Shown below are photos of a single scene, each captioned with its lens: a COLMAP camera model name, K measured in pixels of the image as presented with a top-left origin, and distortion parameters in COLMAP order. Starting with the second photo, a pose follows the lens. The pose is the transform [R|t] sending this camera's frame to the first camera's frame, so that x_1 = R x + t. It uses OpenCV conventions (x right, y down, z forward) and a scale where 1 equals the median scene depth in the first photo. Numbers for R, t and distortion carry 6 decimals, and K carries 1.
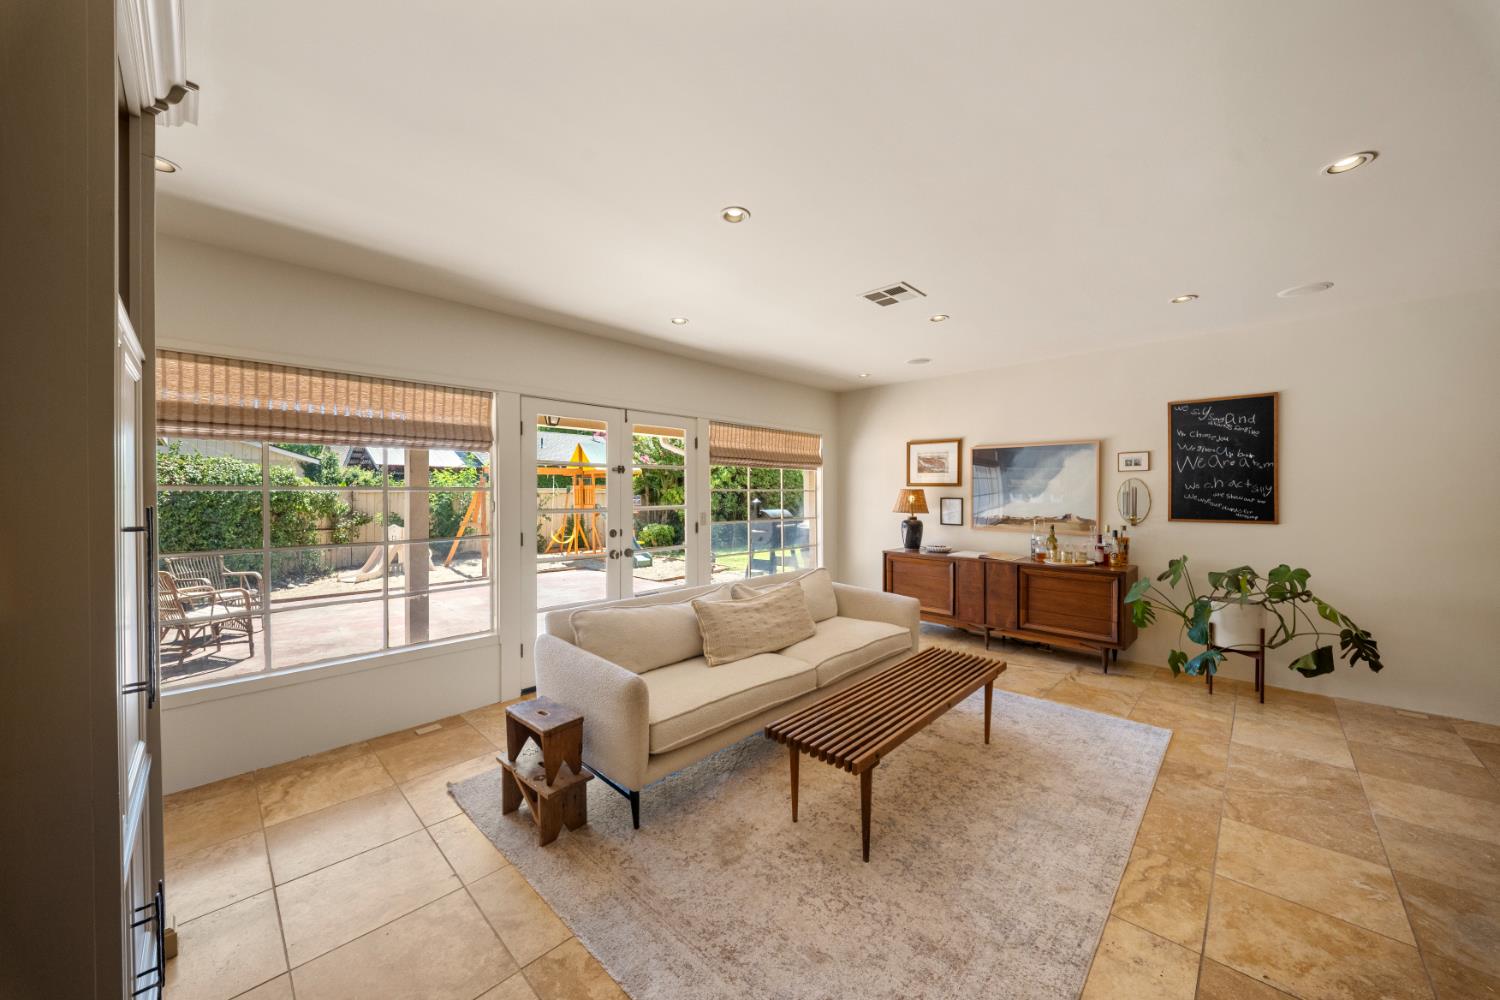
lens RADIAL K [[534.1, 0, 748.0], [0, 534.1, 496.2], [0, 0, 1]] dist [-0.000408, -0.000810]
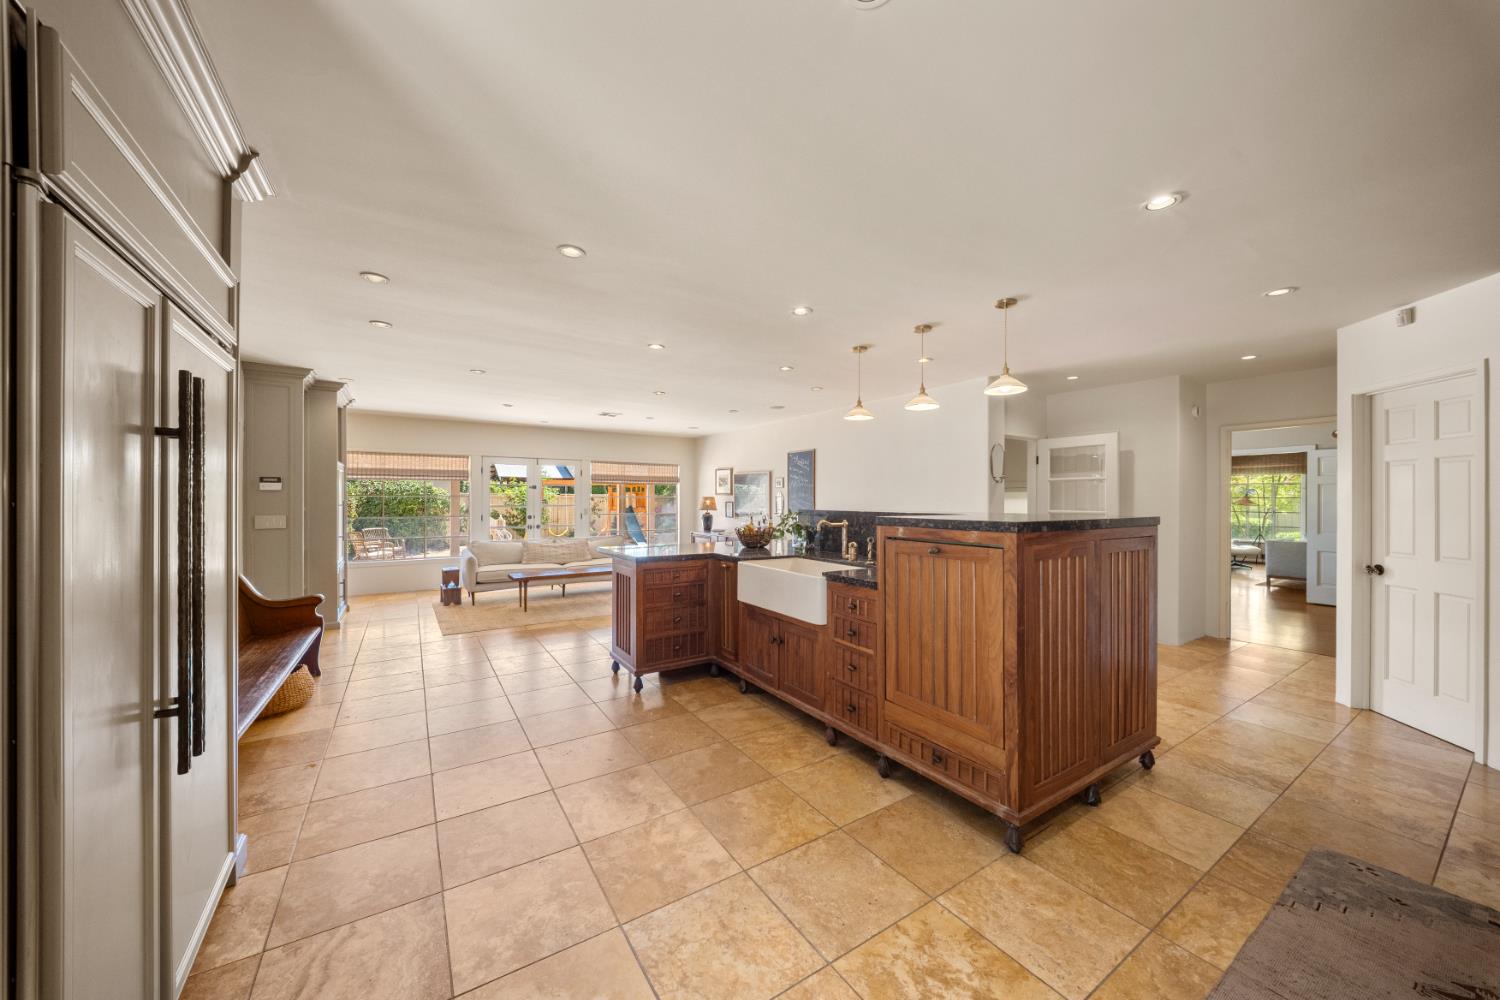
lens RADIAL K [[534.1, 0, 757.3], [0, 534.1, 497.7], [0, 0, 1]] dist [-0.000408, -0.000810]
pose [[0.977128, 0.003900, -0.212617, 1.093314], [-0.005524, 0.999960, -0.007044, 0.002398], [0.212581, 0.008057, 0.977110, -0.899157]]
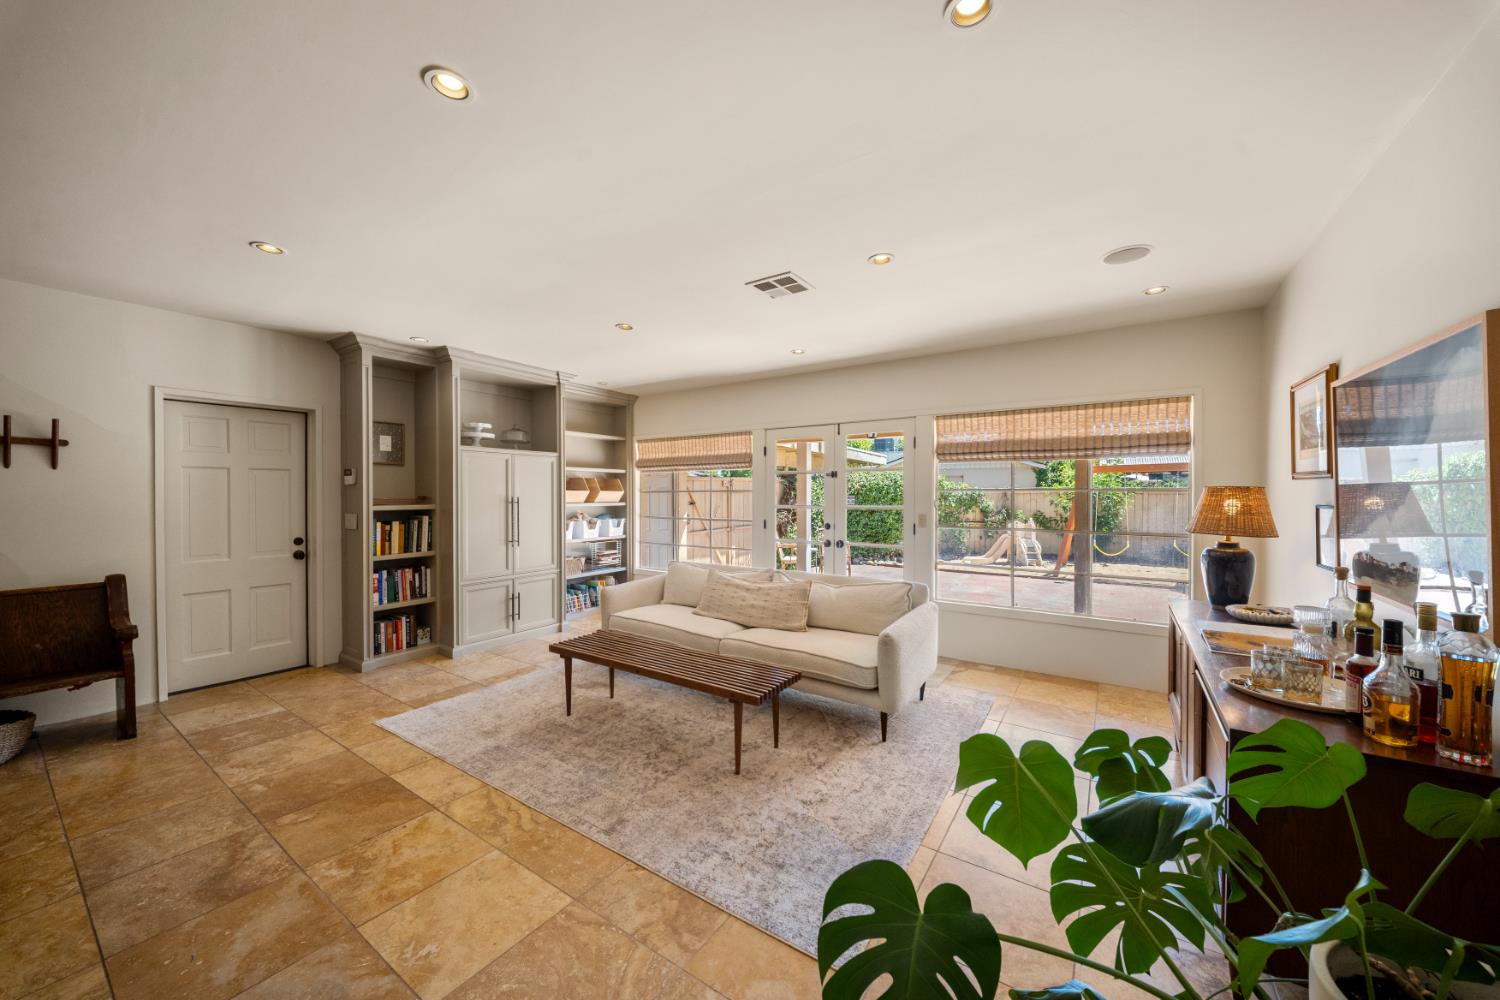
lens RADIAL K [[534.1, 0, 751.5], [0, 534.1, 501.3], [0, 0, 1]] dist [-0.000408, -0.000810]
pose [[0.175136, 0.013709, -0.984449, 0.929740], [-0.004842, 0.999903, 0.013063, -0.003888], [0.984532, 0.002479, 0.175185, 0.607534]]
